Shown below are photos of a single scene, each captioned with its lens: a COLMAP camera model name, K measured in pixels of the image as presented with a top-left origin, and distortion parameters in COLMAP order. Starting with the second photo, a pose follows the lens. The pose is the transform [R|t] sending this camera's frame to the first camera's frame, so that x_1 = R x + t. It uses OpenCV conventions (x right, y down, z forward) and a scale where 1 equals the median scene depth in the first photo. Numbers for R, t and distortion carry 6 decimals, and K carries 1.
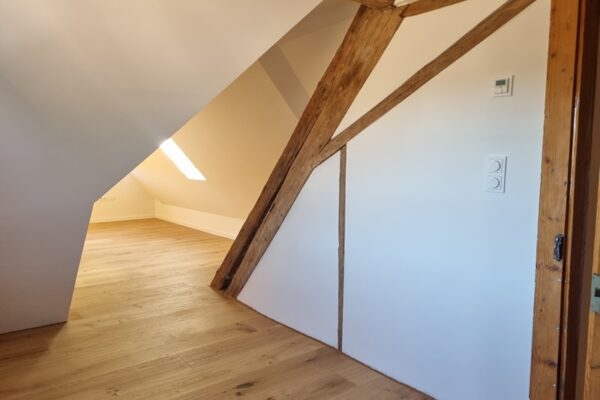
lens RADIAL K [[444.4, 0, 301.0], [0, 444.4, 199.8], [0, 0, 1]] dist [0.041163, -0.018255]
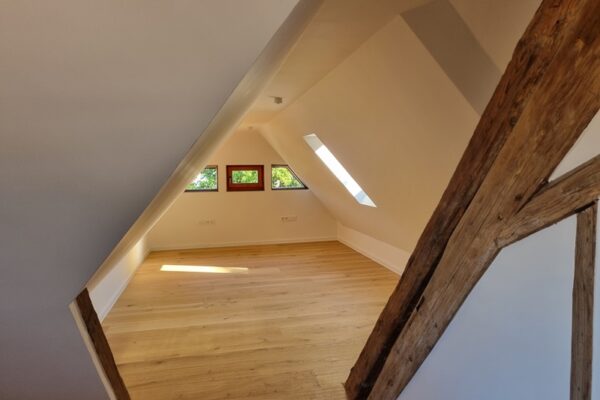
lens RADIAL K [[444.4, 0, 299.1], [0, 444.4, 202.6], [0, 0, 1]] dist [0.041163, -0.018255]
pose [[0.892517, 0.009711, -0.450909, 0.046954], [-0.013410, 0.999898, -0.005008, -0.105645], [0.450814, 0.010516, 0.892556, 0.517390]]
